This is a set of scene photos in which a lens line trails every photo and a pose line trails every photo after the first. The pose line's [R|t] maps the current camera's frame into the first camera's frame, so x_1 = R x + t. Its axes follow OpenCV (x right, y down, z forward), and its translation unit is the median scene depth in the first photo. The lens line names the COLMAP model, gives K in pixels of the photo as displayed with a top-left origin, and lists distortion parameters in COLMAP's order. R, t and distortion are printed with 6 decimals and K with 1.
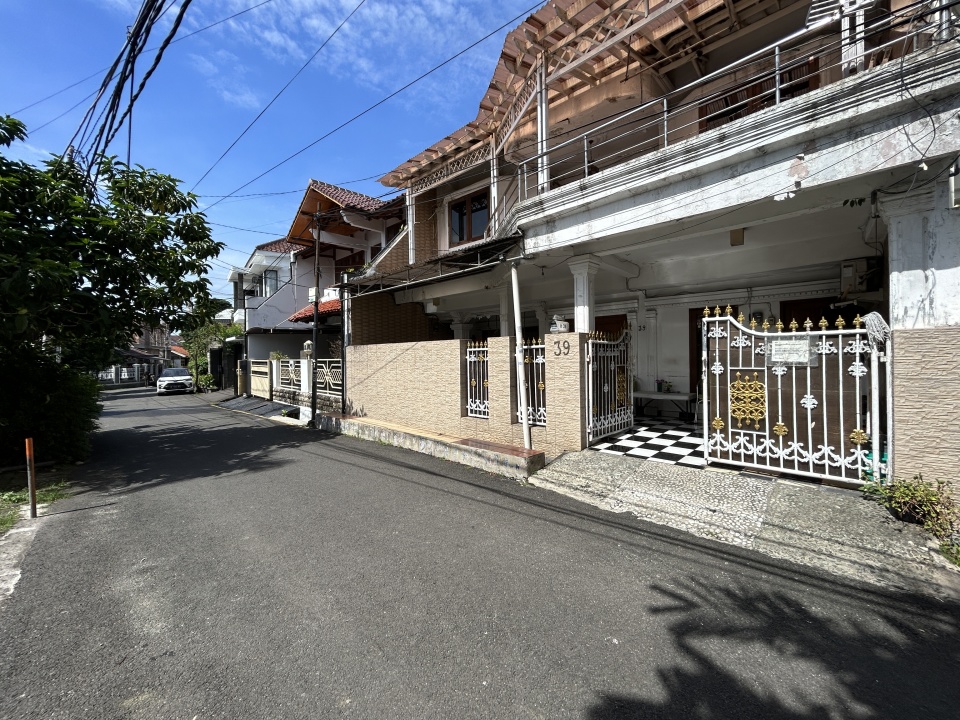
lens RADIAL K [[387.1, 0, 486.8], [0, 387.1, 356.0], [0, 0, 1]] dist [-0.005399, 0.000862]
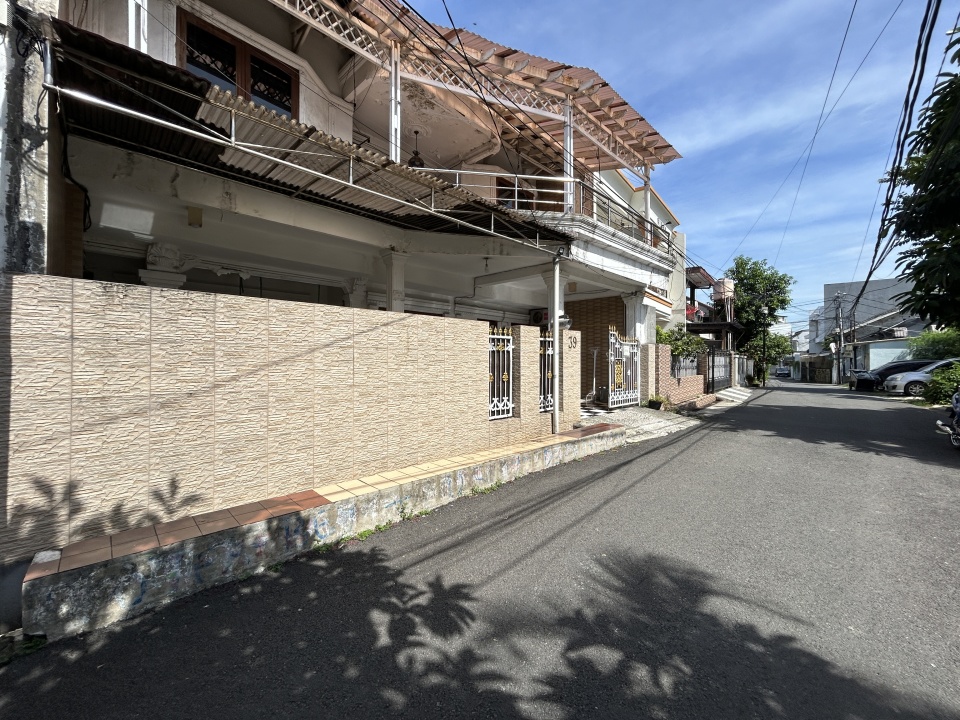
lens RADIAL K [[387.1, 0, 481.4], [0, 387.1, 356.6], [0, 0, 1]] dist [-0.005399, 0.000862]
pose [[0.034169, 0.029317, 0.998986, -1.329387], [0.001631, 0.999567, -0.029390, 0.077774], [-0.999415, 0.002633, 0.034106, 1.569012]]
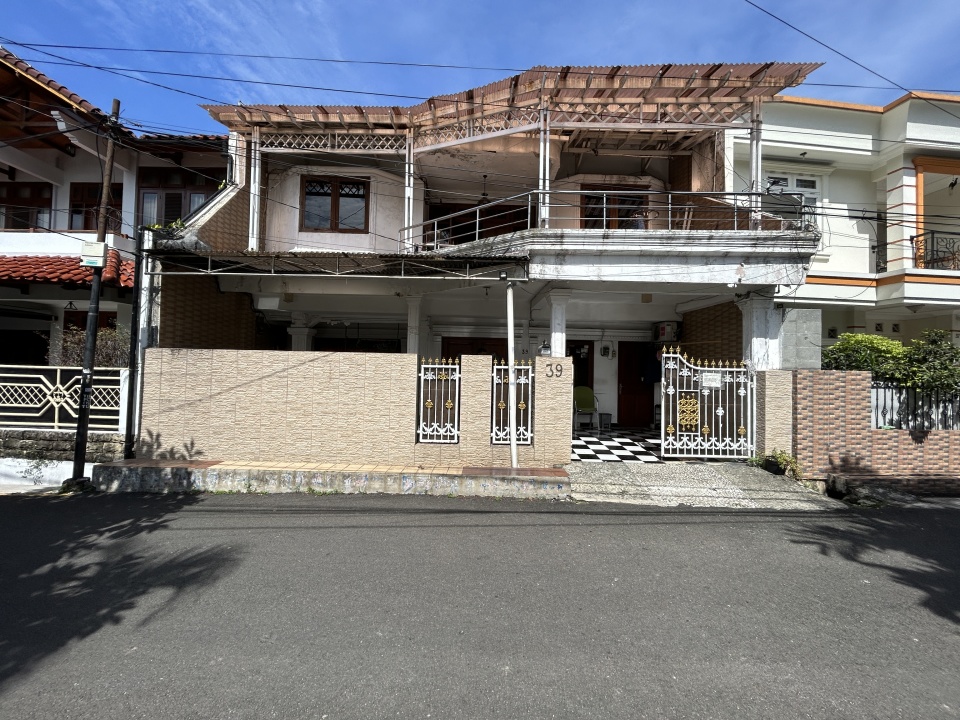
lens RADIAL K [[387.1, 0, 480.2], [0, 387.1, 357.6], [0, 0, 1]] dist [-0.005399, 0.000862]
pose [[0.729598, 0.052522, 0.681857, -0.881949], [-0.033775, 0.998597, -0.040779, -0.006335], [-0.683042, 0.006722, 0.730348, 0.434613]]
